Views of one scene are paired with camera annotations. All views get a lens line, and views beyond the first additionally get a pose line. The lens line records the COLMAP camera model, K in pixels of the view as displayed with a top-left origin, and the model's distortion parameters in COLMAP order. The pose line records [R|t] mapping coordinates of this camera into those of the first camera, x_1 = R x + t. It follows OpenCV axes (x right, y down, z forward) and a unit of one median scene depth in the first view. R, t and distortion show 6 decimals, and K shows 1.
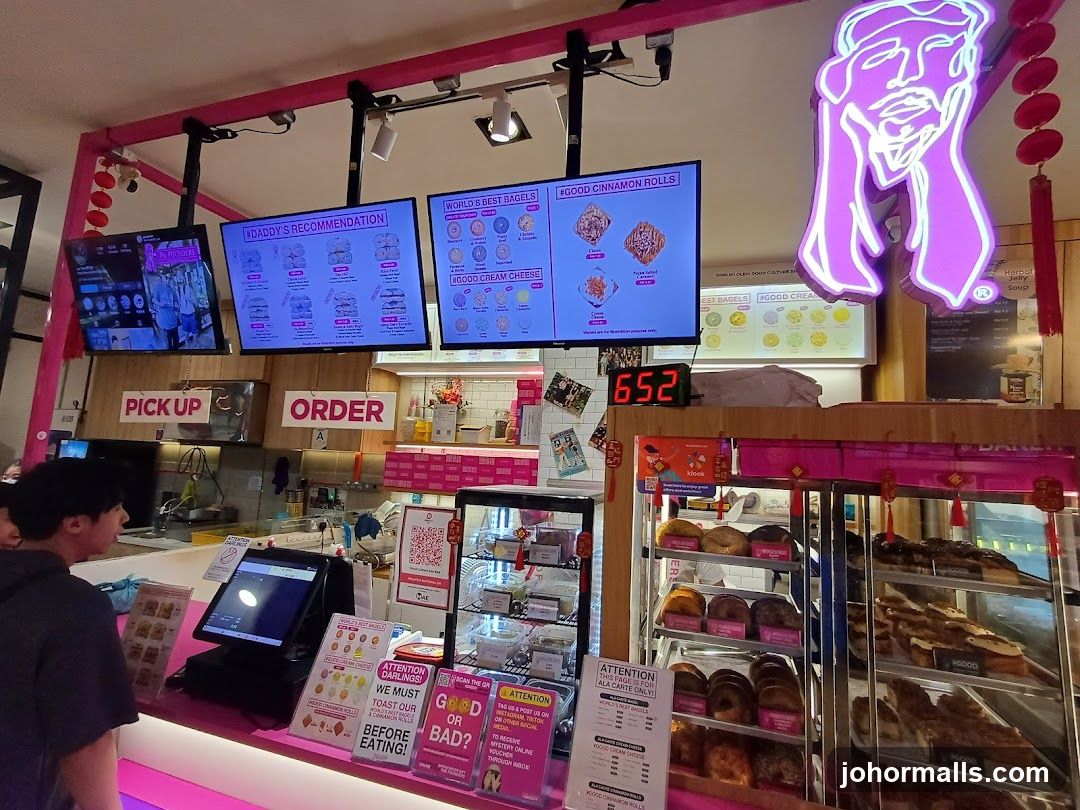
lens RADIAL K [[492.9, 0, 566.6], [0, 492.9, 403.0], [0, 0, 1]] dist [0.008427, -0.012065]
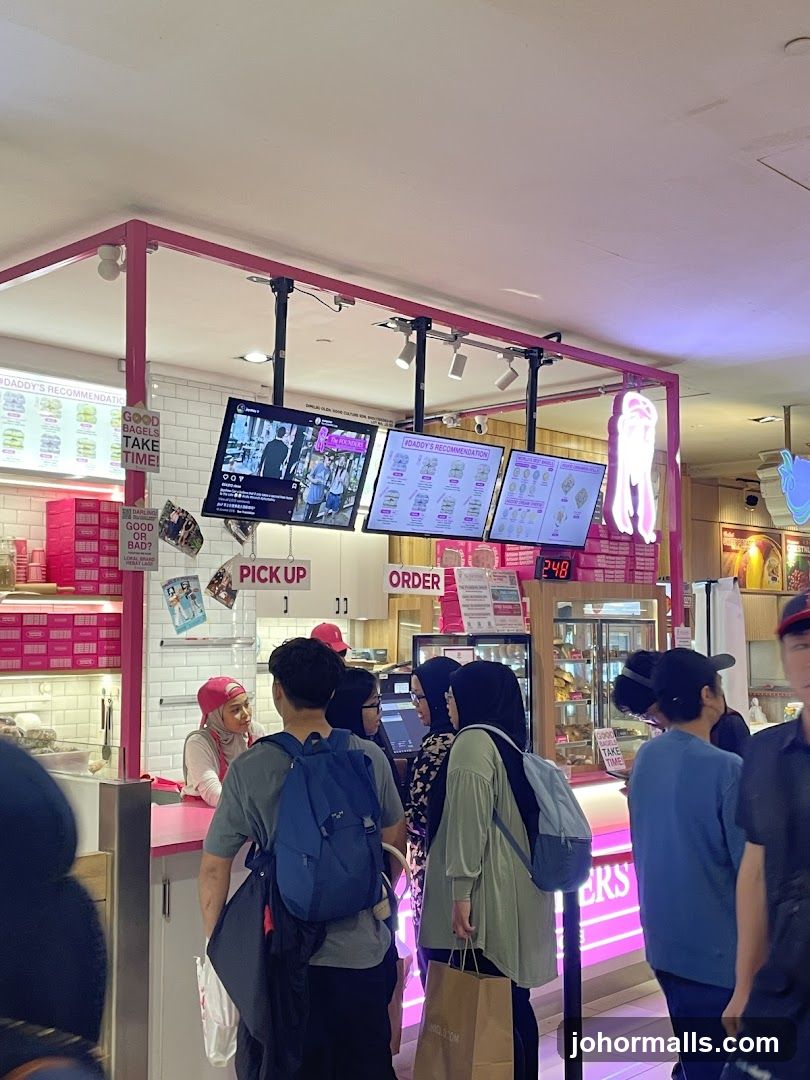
lens RADIAL K [[1241.5, 0, 405.0], [0, 1241.5, 540.0], [0, 0, 1]] dist [0.086465, -0.158127]
pose [[0.439269, 0.016390, 0.898206, -3.318137], [-0.086530, 0.995957, 0.024145, -0.163055], [-0.894178, -0.088328, 0.438911, -0.385609]]
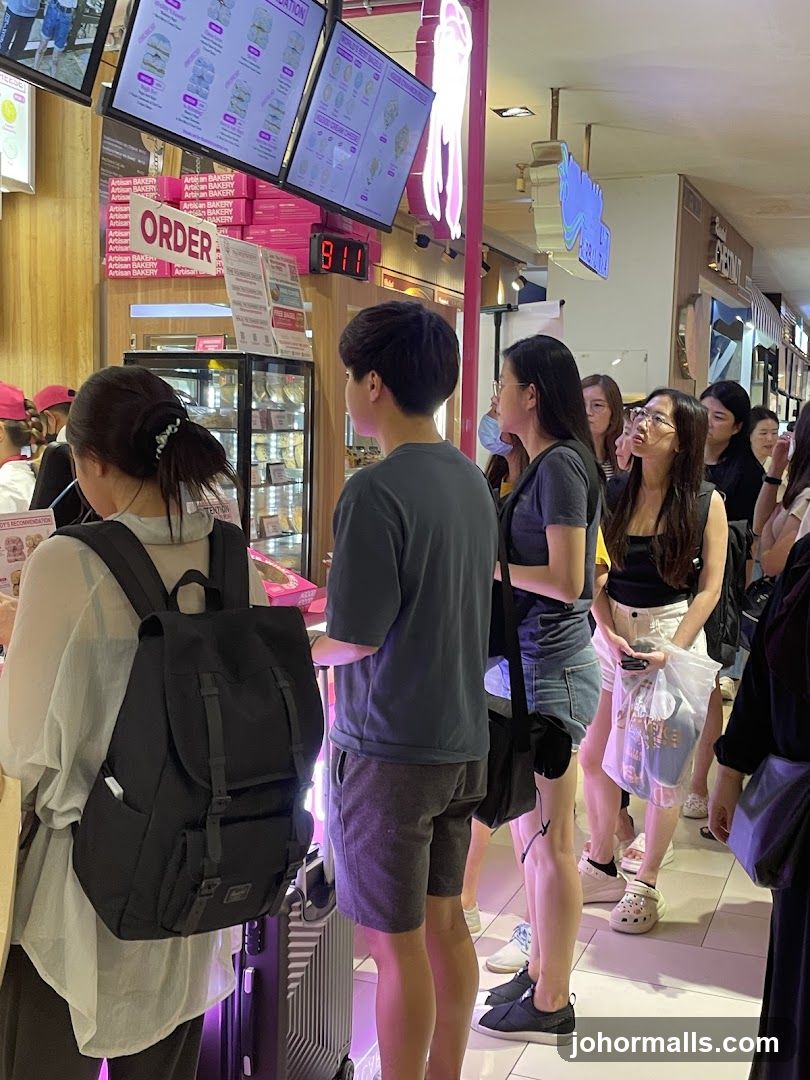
lens RADIAL K [[1241.5, 0, 405.0], [0, 1241.5, 540.0], [0, 0, 1]] dist [0.086465, -0.158127]
pose [[0.067814, -0.138804, 0.987995, -2.178900], [-0.138386, 0.979394, 0.147094, 0.125281], [-0.988054, -0.146700, 0.047208, 0.527008]]
